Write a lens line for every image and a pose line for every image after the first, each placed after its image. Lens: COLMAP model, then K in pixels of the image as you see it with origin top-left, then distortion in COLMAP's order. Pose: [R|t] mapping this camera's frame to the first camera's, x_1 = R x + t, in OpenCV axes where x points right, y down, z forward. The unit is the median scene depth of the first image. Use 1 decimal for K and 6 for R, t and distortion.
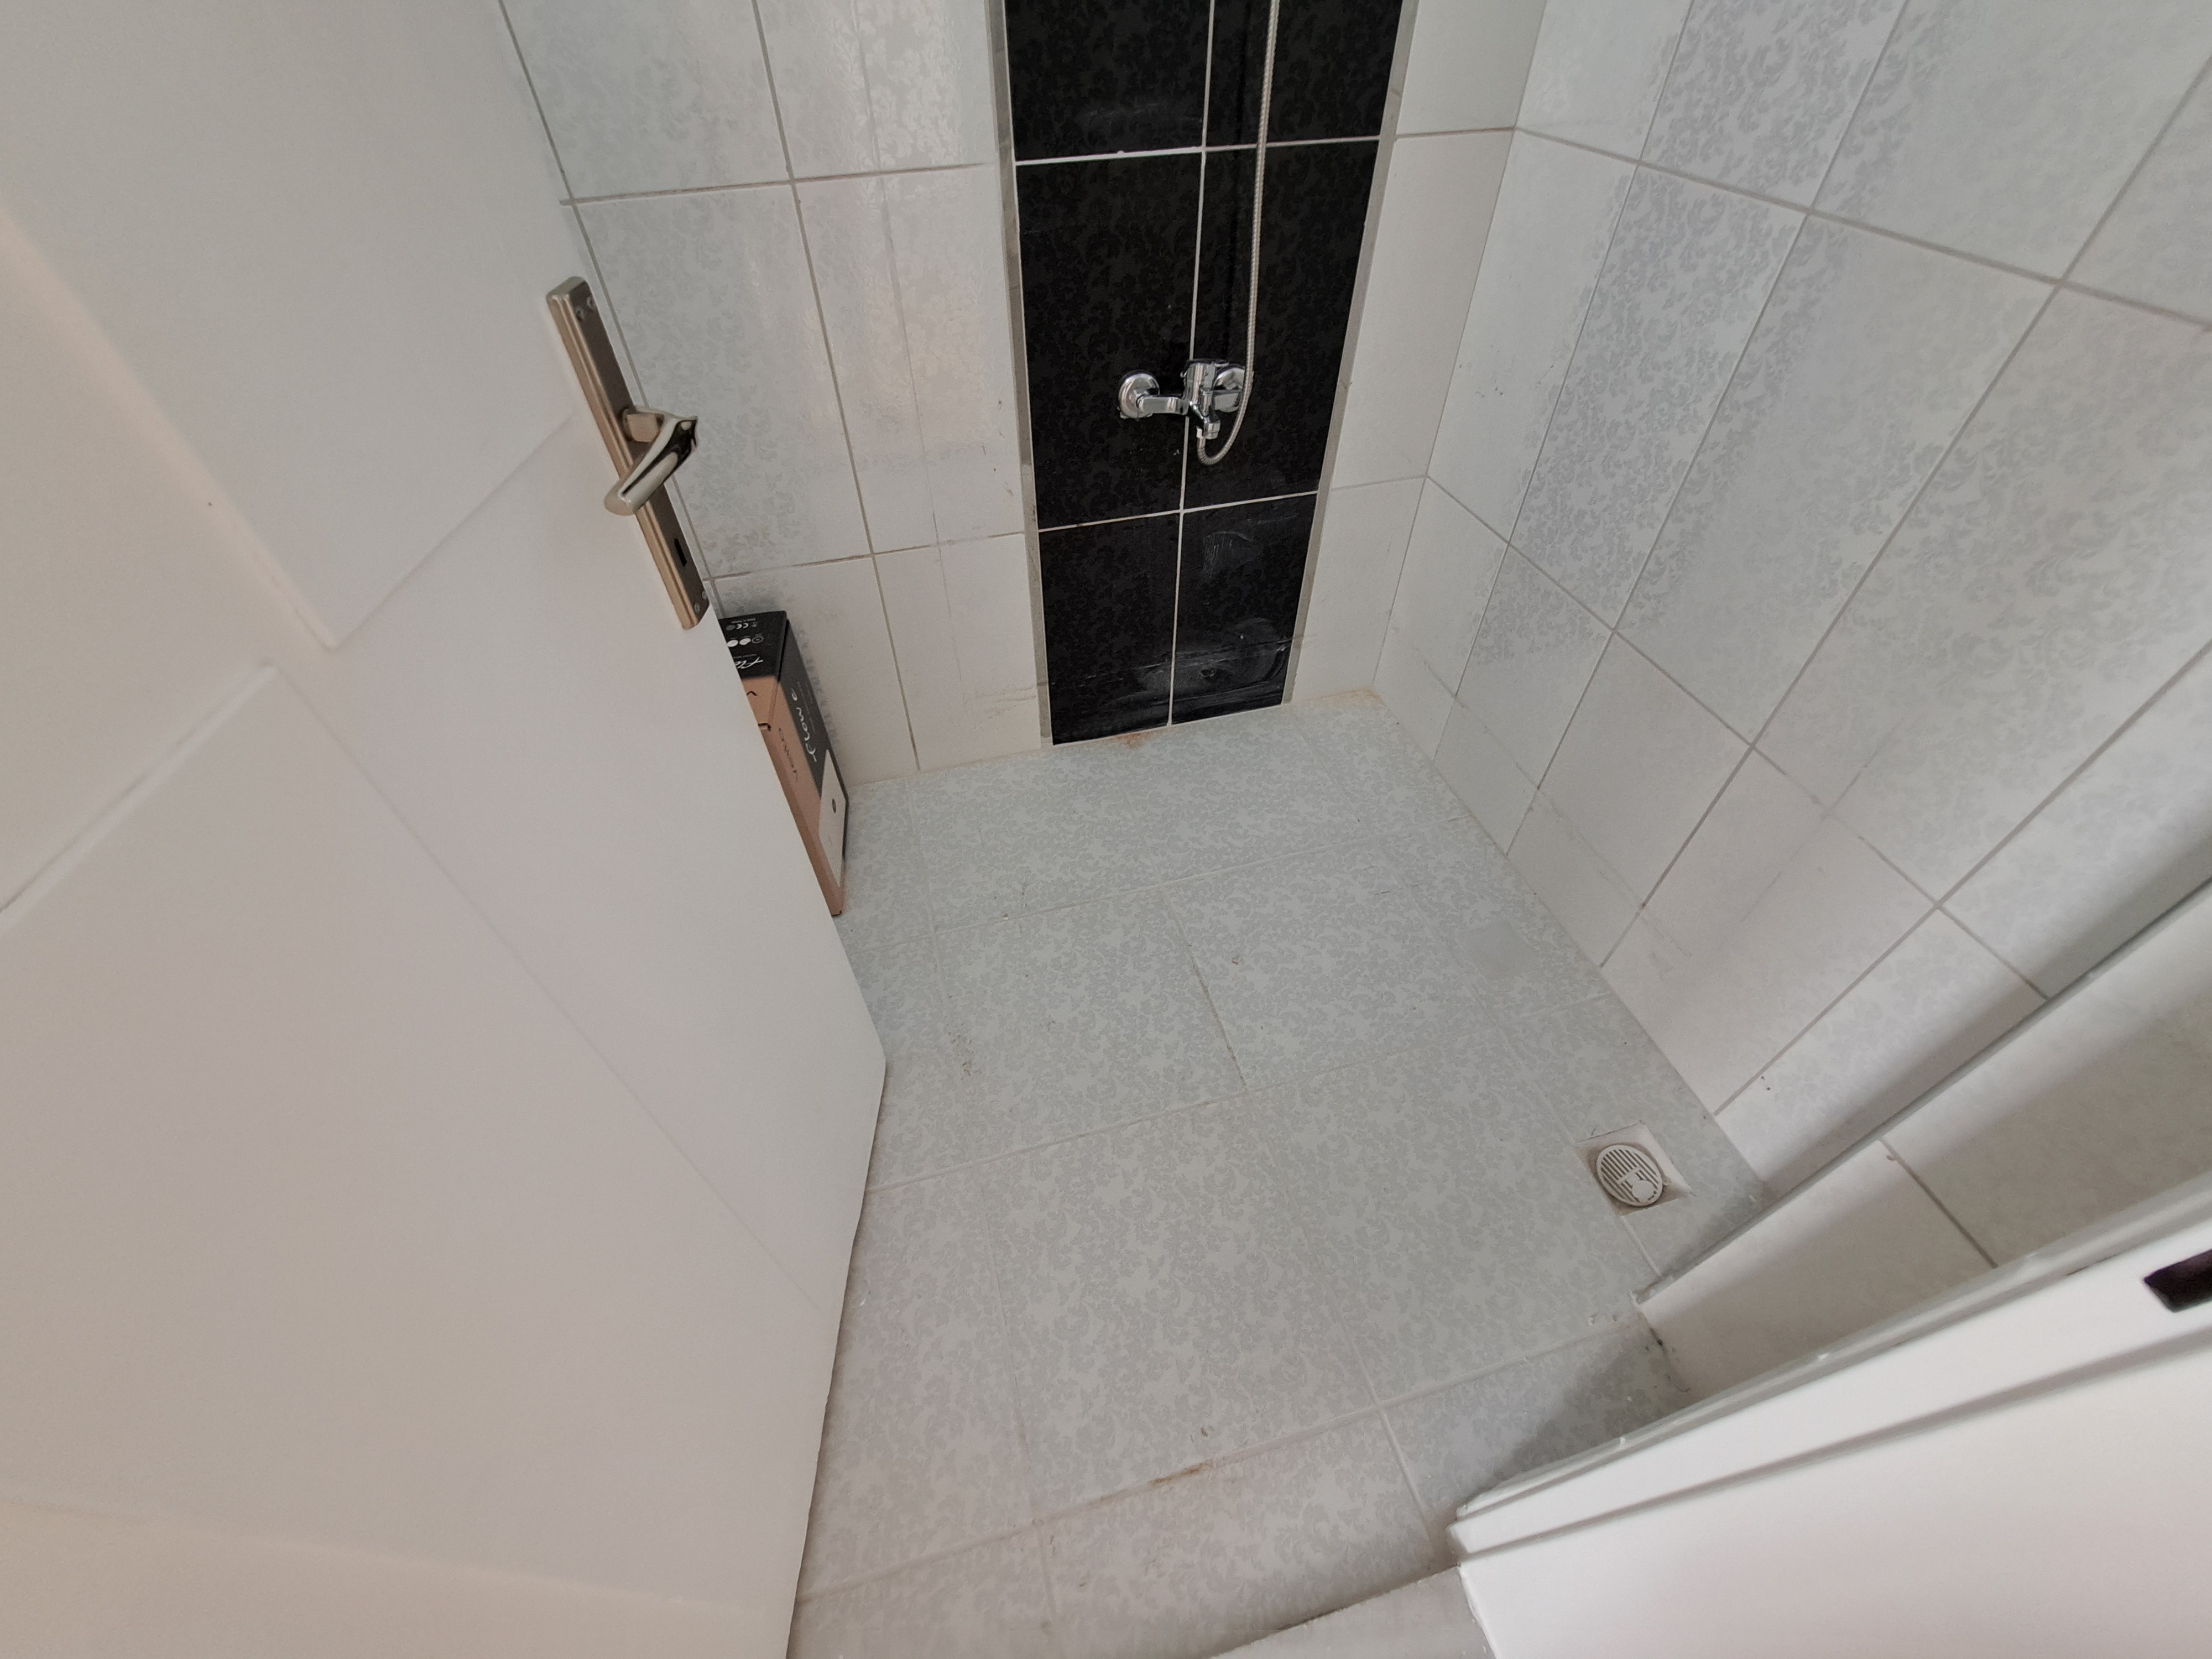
lens RADIAL K [[884.9, 0, 1099.8], [0, 884.9, 836.5], [0, 0, 1]] dist [-0.015431, -0.001079]
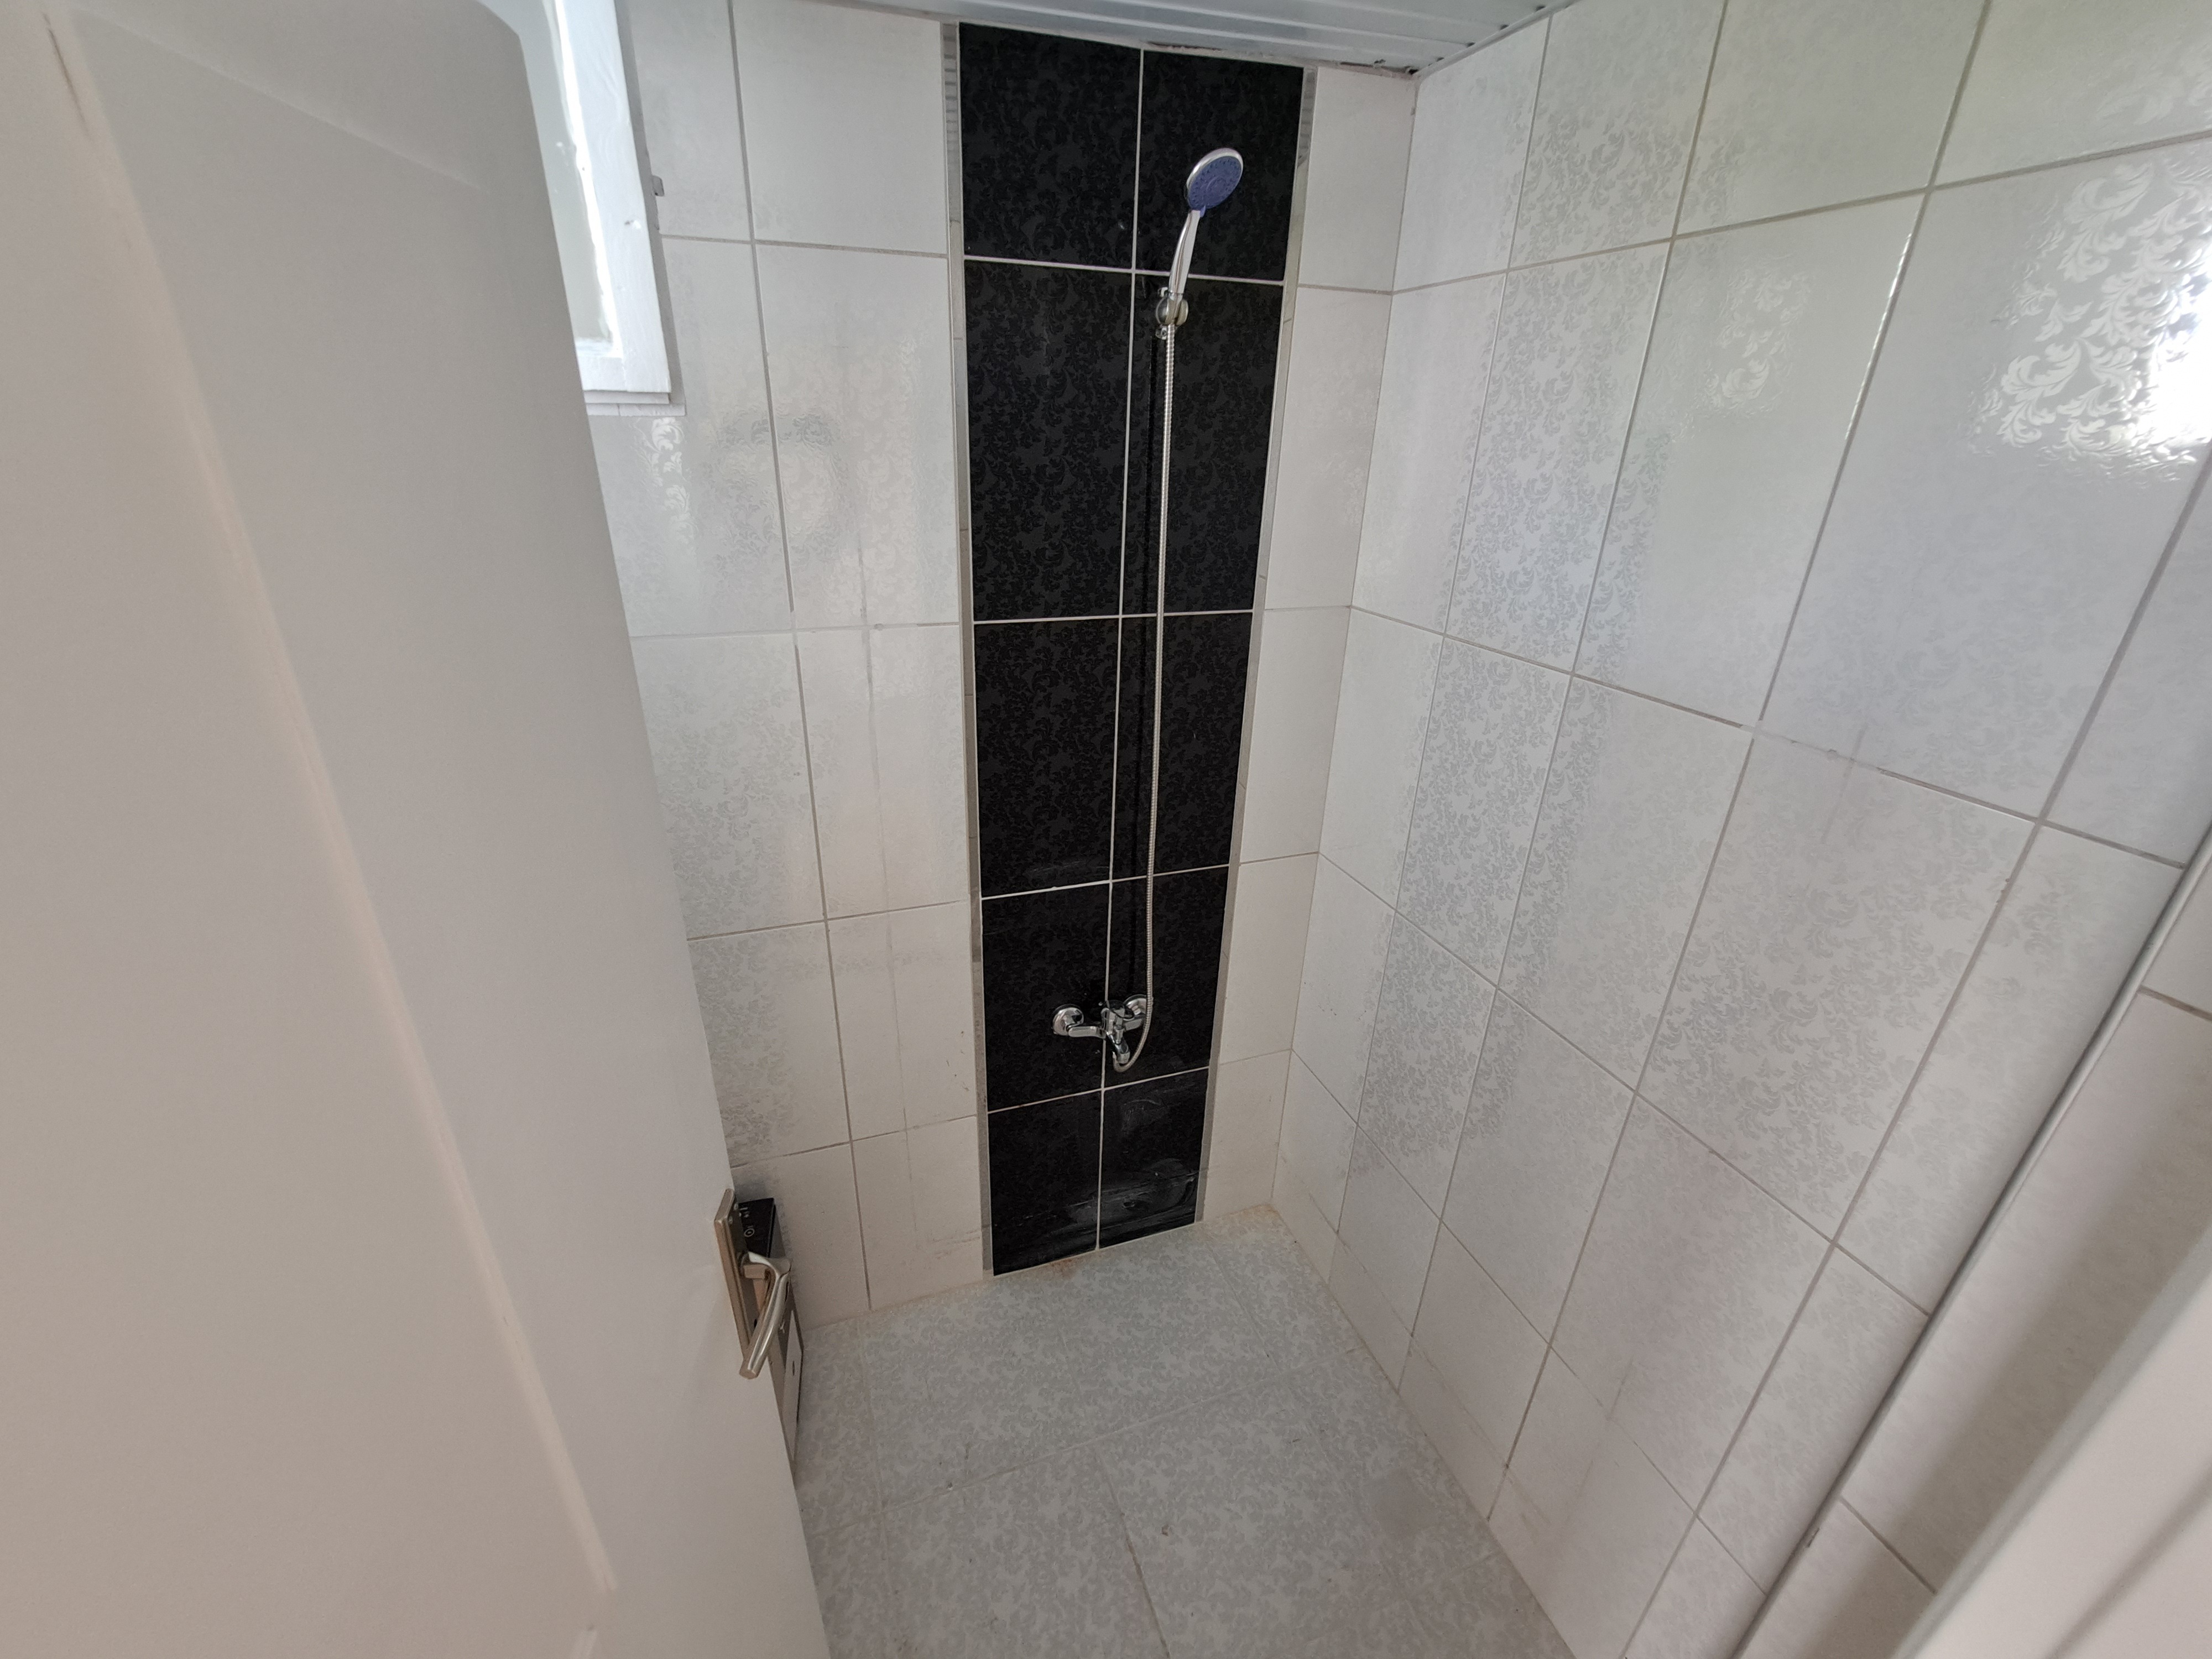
lens RADIAL K [[884.9, 0, 1101.6], [0, 884.9, 817.6], [0, 0, 1]] dist [-0.015431, -0.001079]
pose [[0.995715, 0.003485, 0.092414, -0.029036], [0.033314, 0.918683, -0.393588, -0.254979], [-0.086271, 0.394980, 0.914630, -0.335205]]
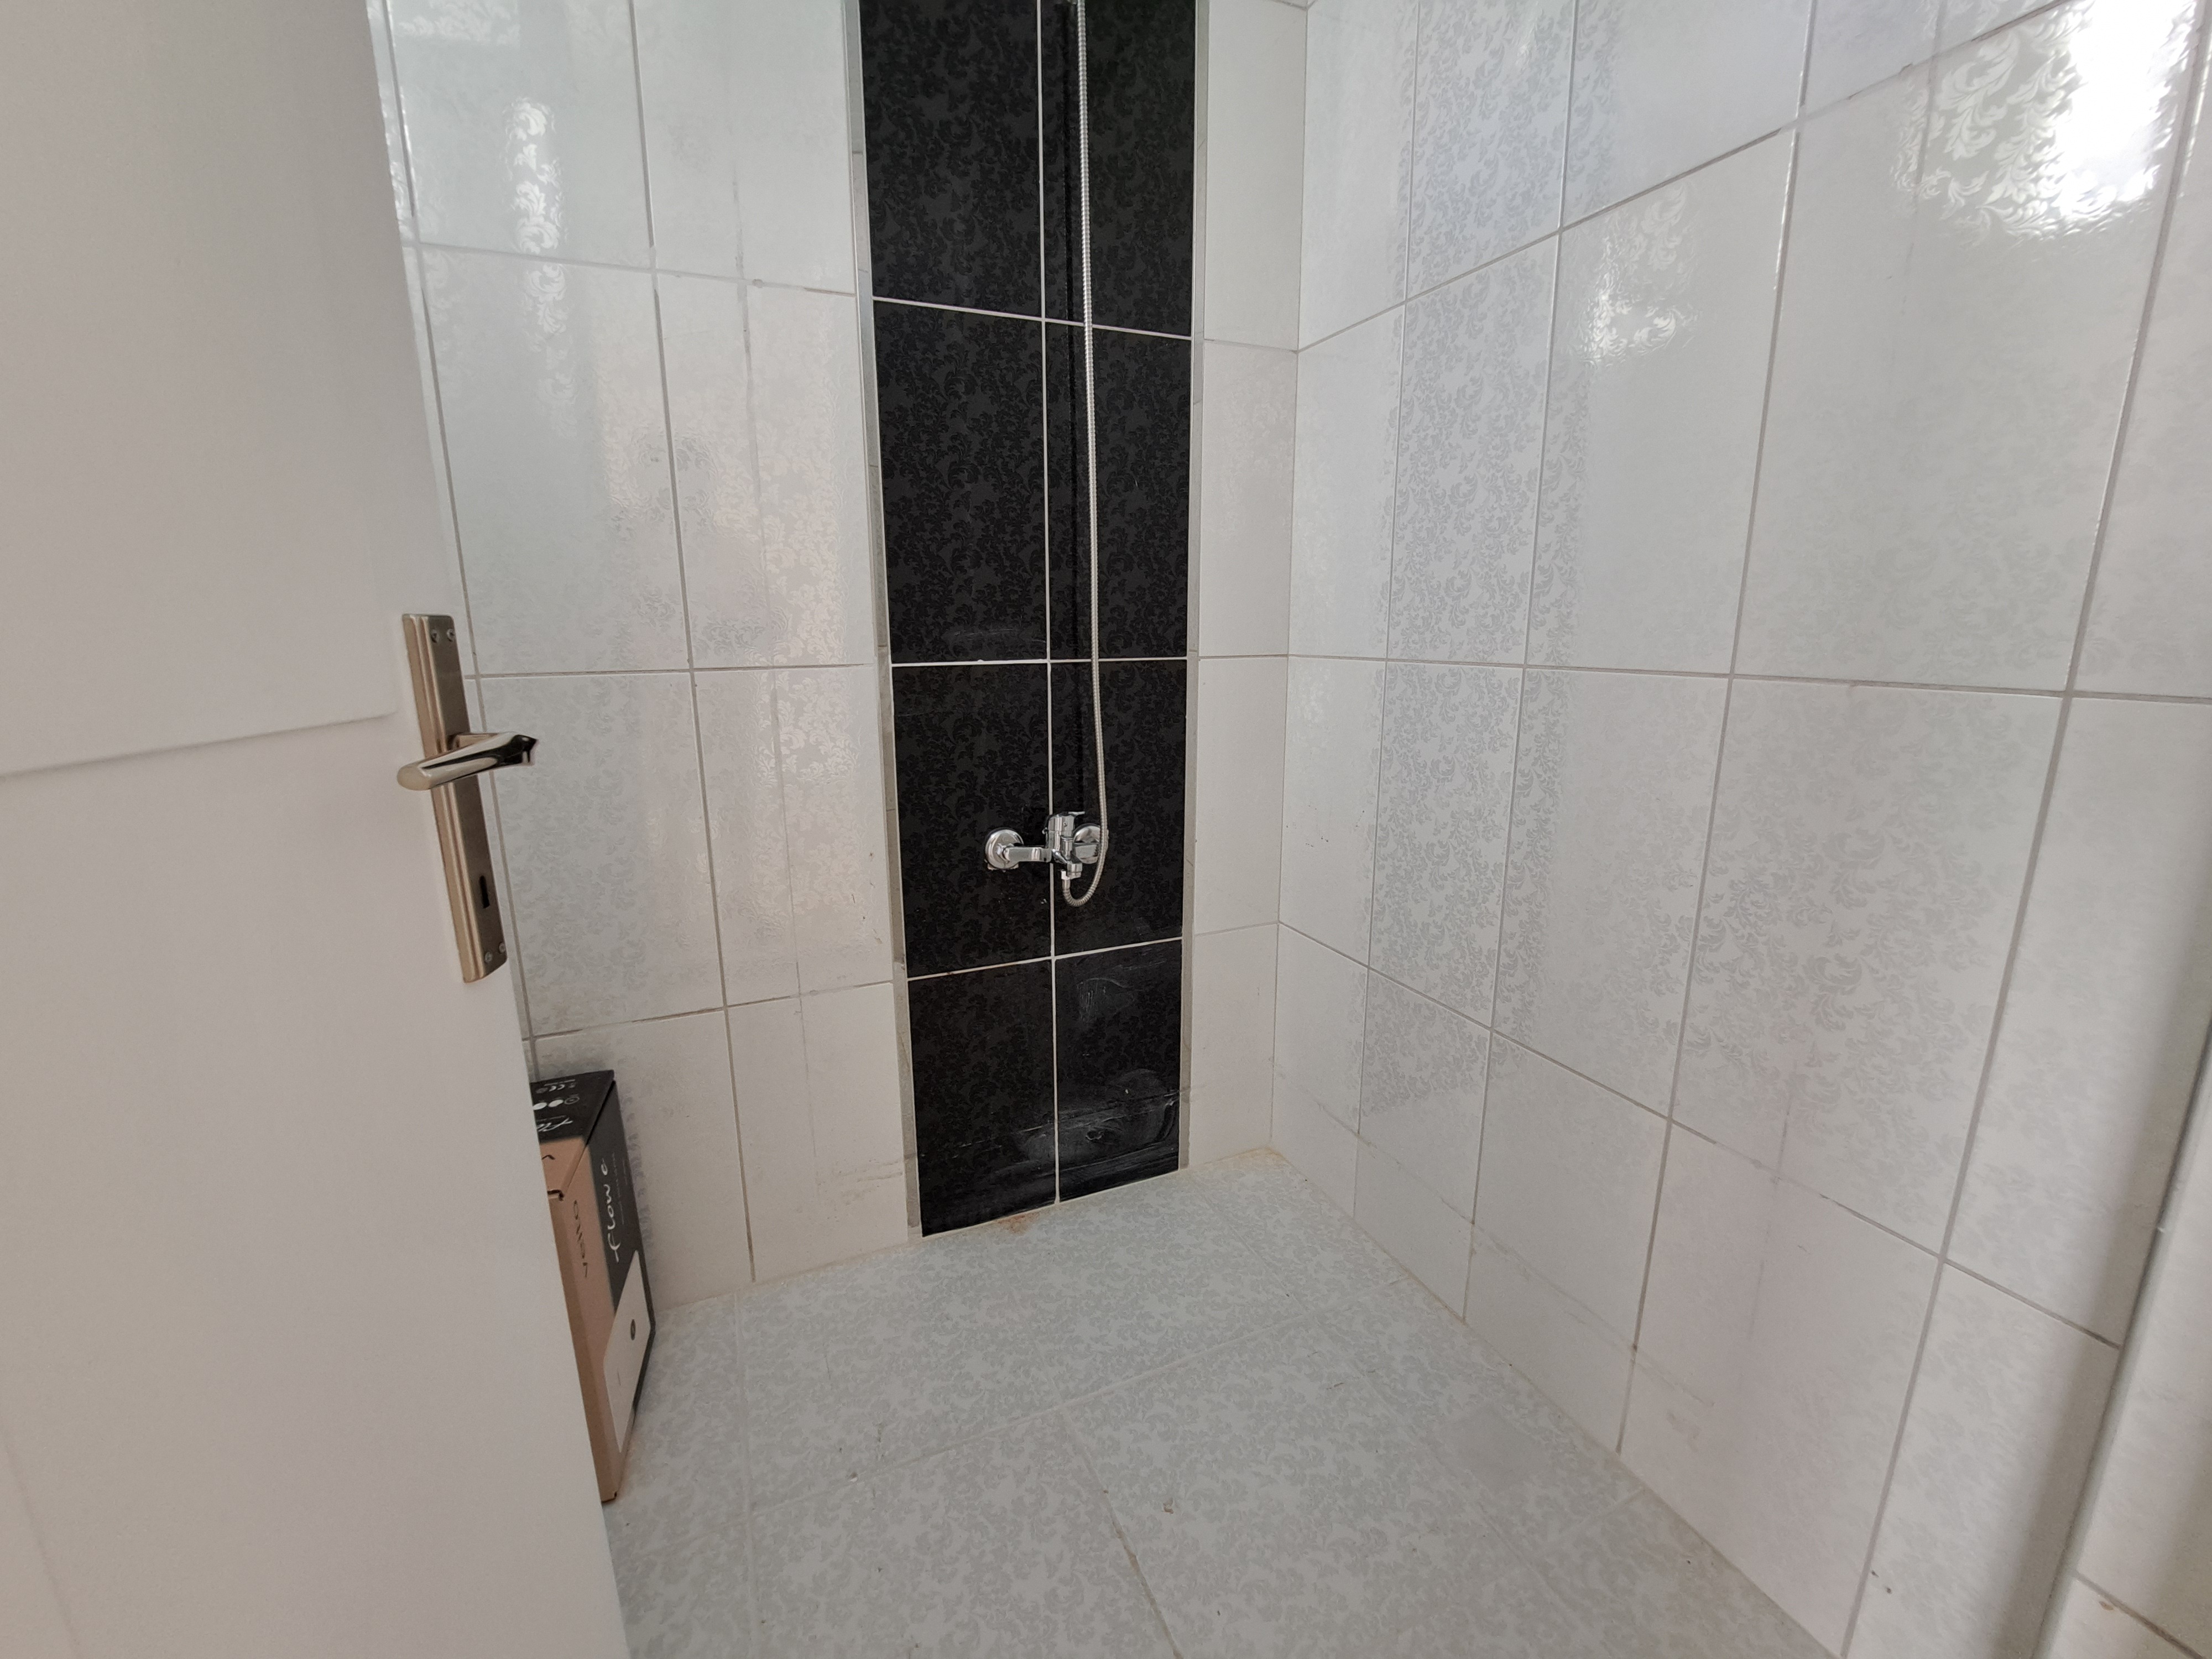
lens RADIAL K [[884.9, 0, 1101.4], [0, 884.9, 826.0], [0, 0, 1]] dist [-0.015431, -0.001079]
pose [[0.988749, -0.024125, 0.147623, 0.002067], [0.104051, 0.819943, -0.562910, 0.089076], [-0.107462, 0.571937, 0.813228, 0.091903]]
